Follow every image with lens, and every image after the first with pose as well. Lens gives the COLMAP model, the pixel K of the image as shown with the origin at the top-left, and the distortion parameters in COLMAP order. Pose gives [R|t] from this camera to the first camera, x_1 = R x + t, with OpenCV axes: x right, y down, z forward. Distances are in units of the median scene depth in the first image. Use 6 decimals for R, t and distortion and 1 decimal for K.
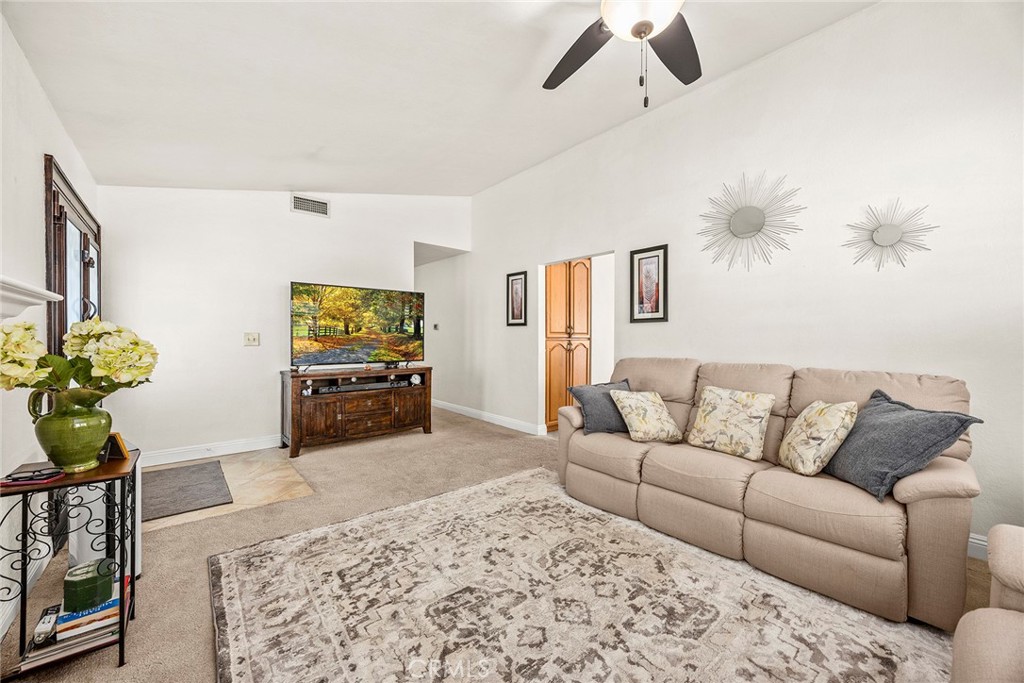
lens RADIAL K [[393.1, 0, 514.0], [0, 393.1, 325.5], [0, 0, 1]] dist [-0.002712, 0.001336]
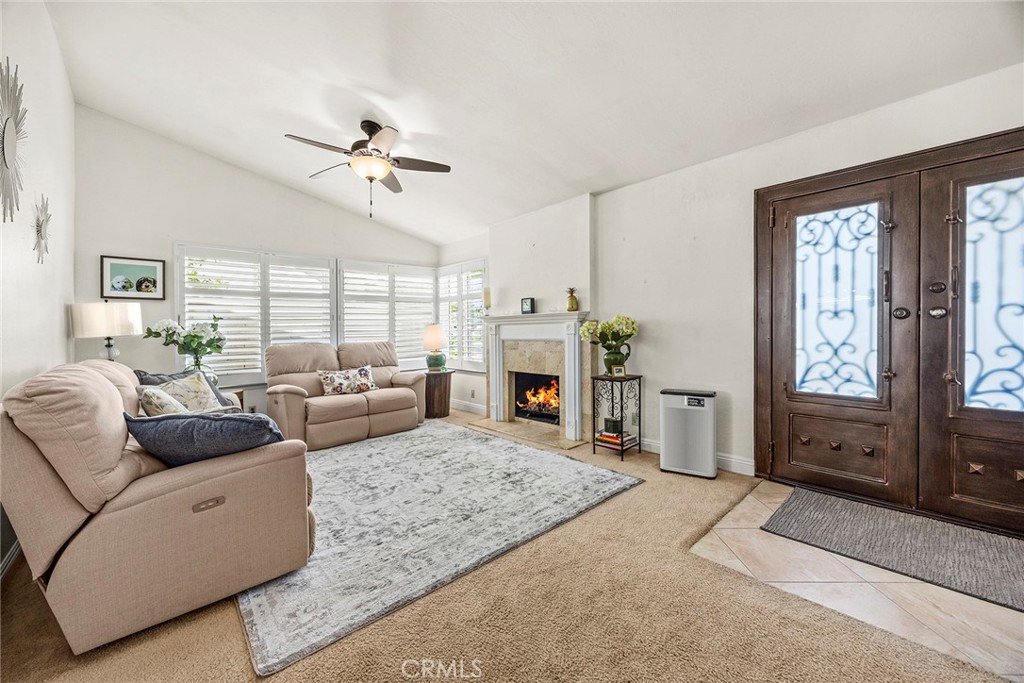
lens RADIAL K [[393.1, 0, 509.9], [0, 393.1, 327.1], [0, 0, 1]] dist [-0.002712, 0.001336]
pose [[-0.999433, 0.015961, -0.029652, -0.276433], [0.017011, 0.999225, -0.035504, 0.094264], [0.029062, -0.035989, -0.998930, 2.447205]]
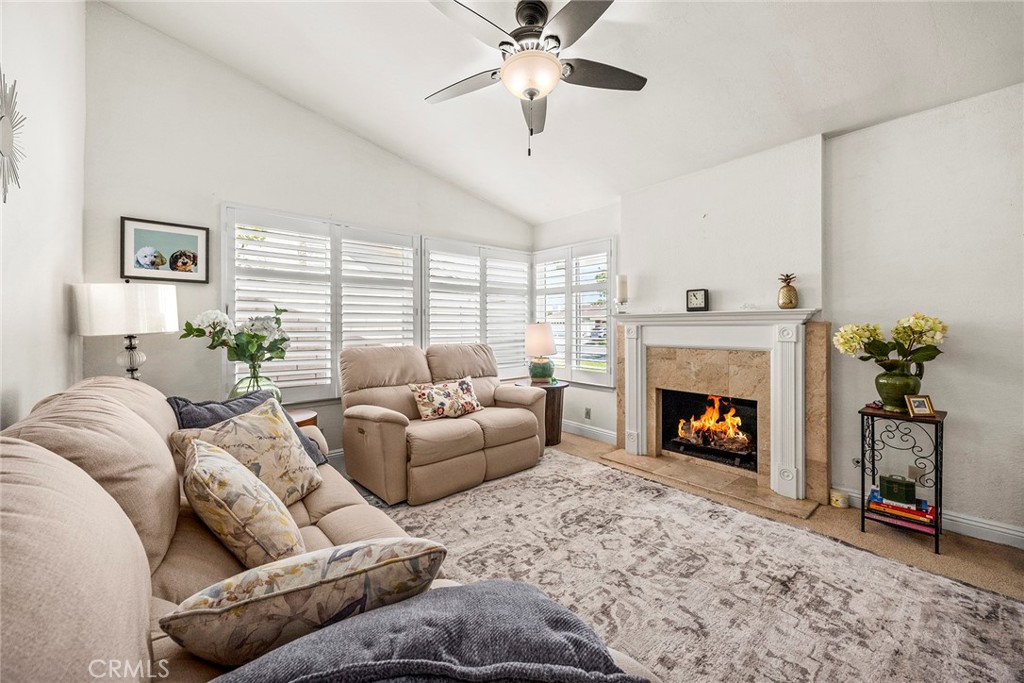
lens RADIAL K [[393.1, 0, 515.3], [0, 393.1, 328.0], [0, 0, 1]] dist [-0.002712, 0.001336]
pose [[-0.999991, -0.001794, 0.003925, 0.289799], [-0.001905, 0.999594, -0.028444, 0.056986], [-0.003872, -0.028451, -0.999588, 1.829798]]
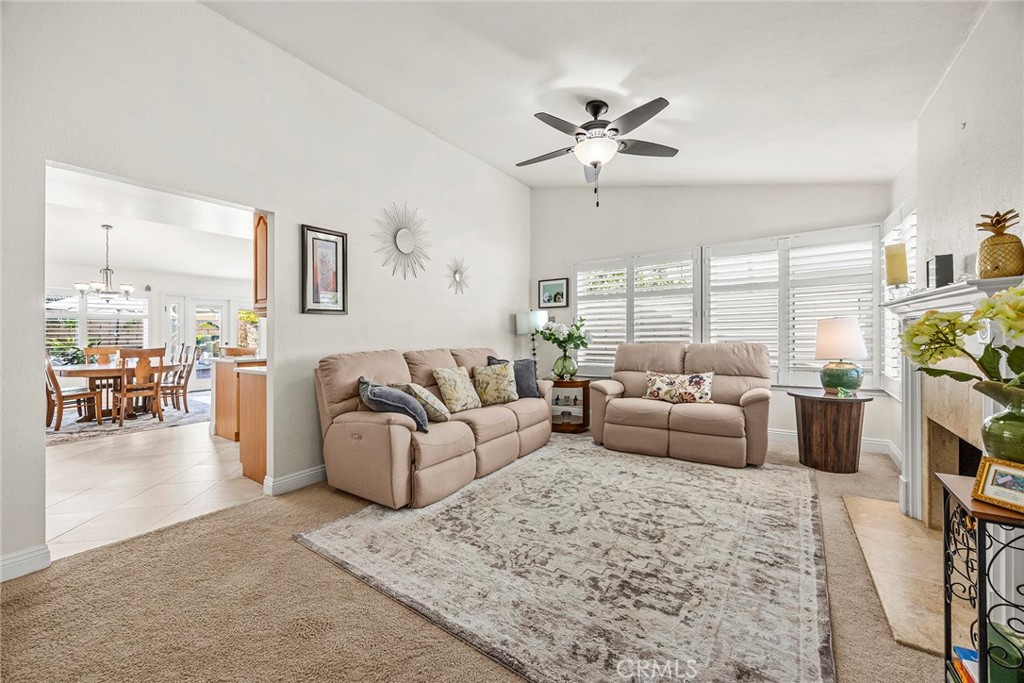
lens RADIAL K [[393.1, 0, 510.9], [0, 393.1, 325.5], [0, 0, 1]] dist [-0.002712, 0.001336]
pose [[-0.253541, 0.021415, 0.967088, -1.104955], [-0.014983, 0.999548, -0.026062, 0.061465], [-0.967209, -0.021098, -0.253106, 1.480334]]
